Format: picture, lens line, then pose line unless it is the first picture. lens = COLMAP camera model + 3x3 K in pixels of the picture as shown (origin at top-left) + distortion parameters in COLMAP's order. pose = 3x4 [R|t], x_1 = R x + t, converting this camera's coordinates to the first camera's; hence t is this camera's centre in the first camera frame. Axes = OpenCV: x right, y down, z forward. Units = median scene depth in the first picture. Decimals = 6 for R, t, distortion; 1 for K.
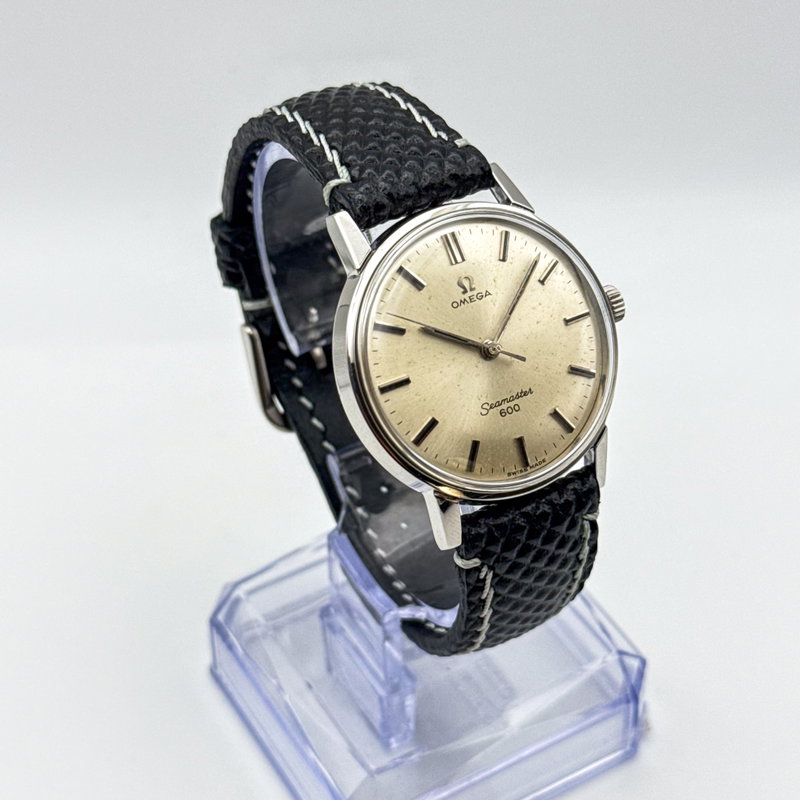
lens RADIAL K [[1821.3, 0, 400.0], [0, 1821.3, 400.0], [0, 0, 1]] dist [0.200385, -0.269081]
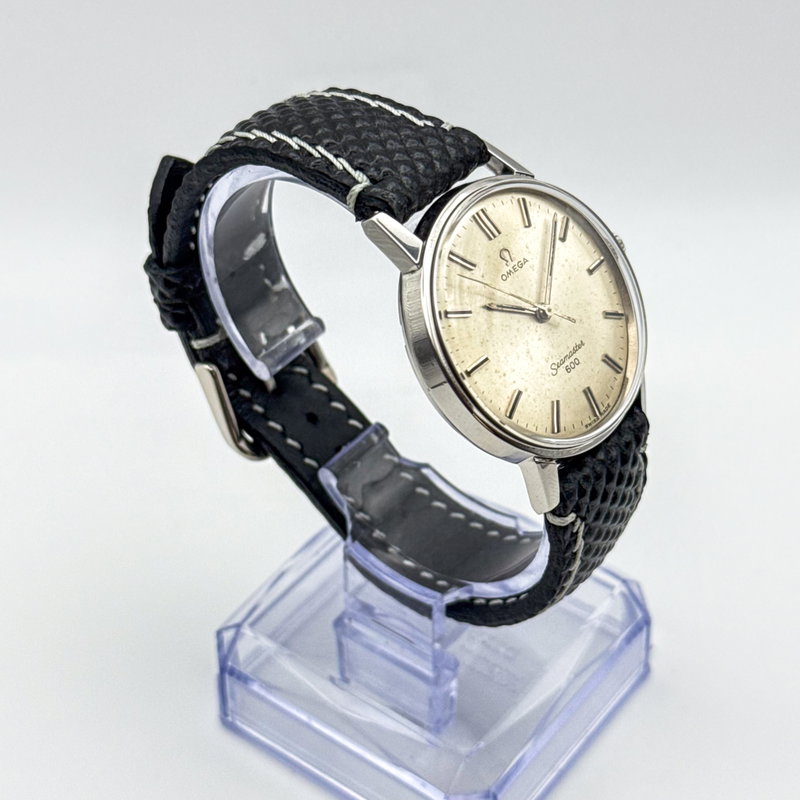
lens RADIAL K [[1821.3, 0, 400.0], [0, 1821.3, 400.0], [0, 0, 1]] dist [0.200385, -0.269081]
pose [[0.930099, -0.241866, 0.276436, -0.312009], [0.244766, 0.969272, 0.024515, -0.023887], [-0.273871, 0.044861, 0.960720, 0.031412]]
